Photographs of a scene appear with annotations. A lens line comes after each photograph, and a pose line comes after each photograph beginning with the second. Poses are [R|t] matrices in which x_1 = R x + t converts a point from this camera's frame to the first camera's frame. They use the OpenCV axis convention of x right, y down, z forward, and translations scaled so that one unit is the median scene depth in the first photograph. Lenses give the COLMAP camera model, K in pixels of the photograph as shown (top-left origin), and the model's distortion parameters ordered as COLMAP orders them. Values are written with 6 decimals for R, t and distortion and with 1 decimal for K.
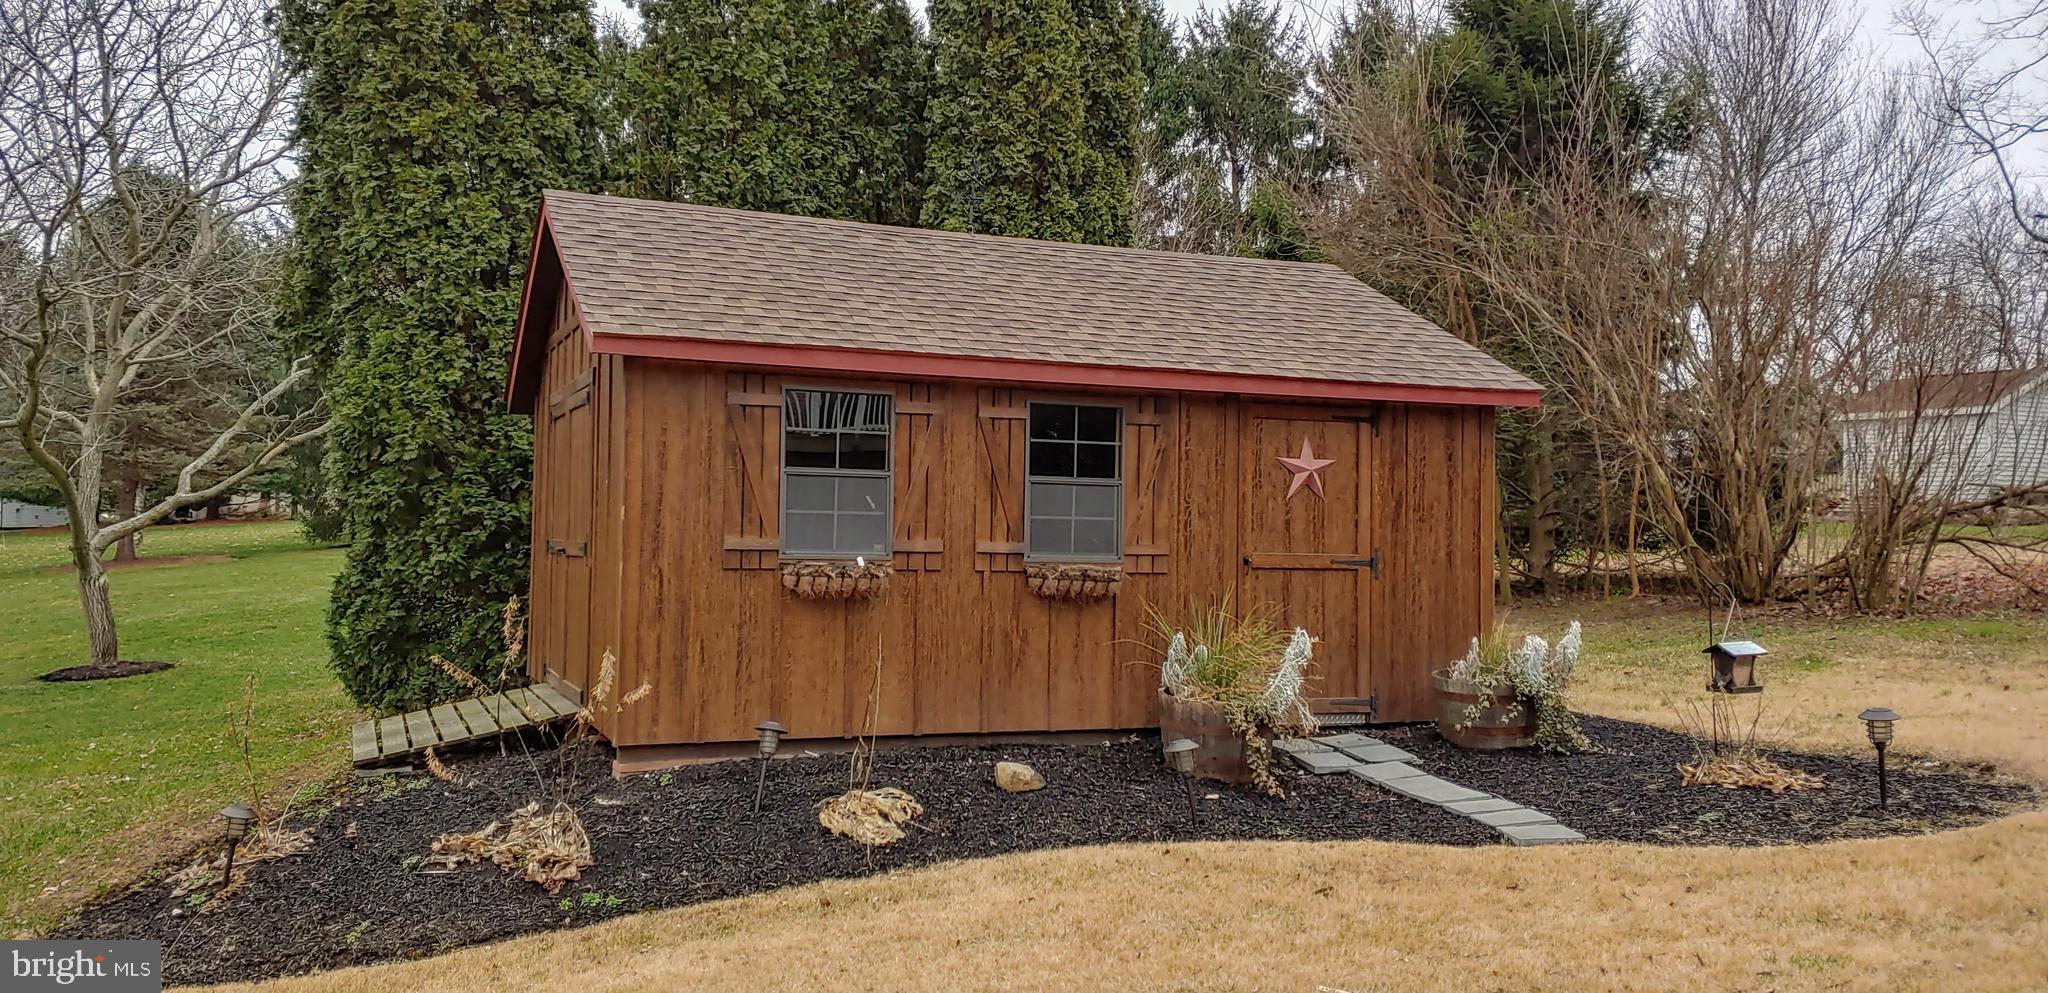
lens RADIAL K [[1732.0, 0, 1024.0], [0, 1732.0, 496.5], [0, 0, 1]] dist [-0.000775, -0.000543]
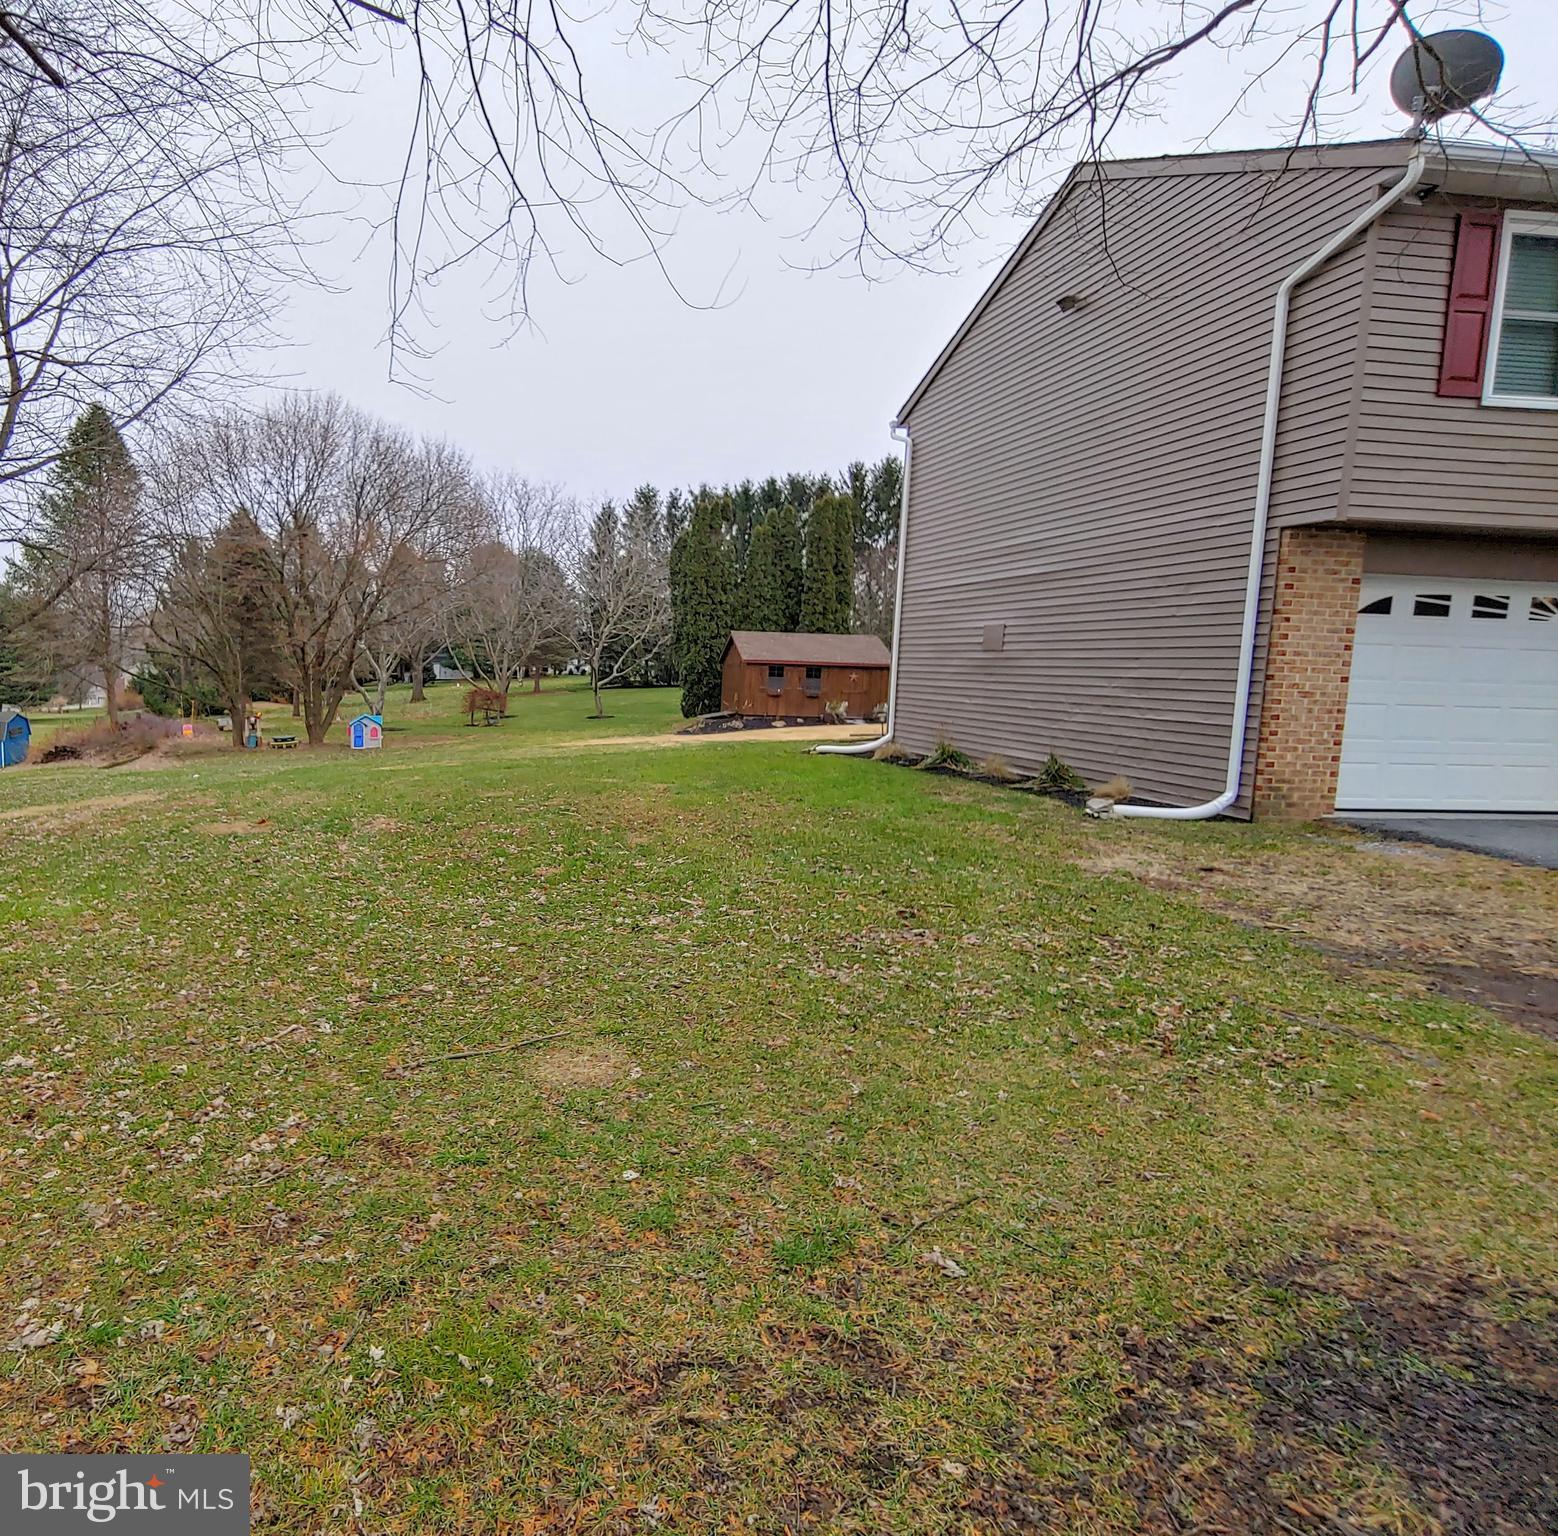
lens RADIAL K [[1320.0, 0, 779.0], [0, 1320.0, 768.0], [0, 0, 1]] dist [-0.003573, -0.000233]
pose [[0.990990, 0.032520, -0.129924, 0.551587], [-0.023060, 0.997017, 0.073664, -0.038767], [0.131932, -0.070004, 0.988784, -3.888467]]
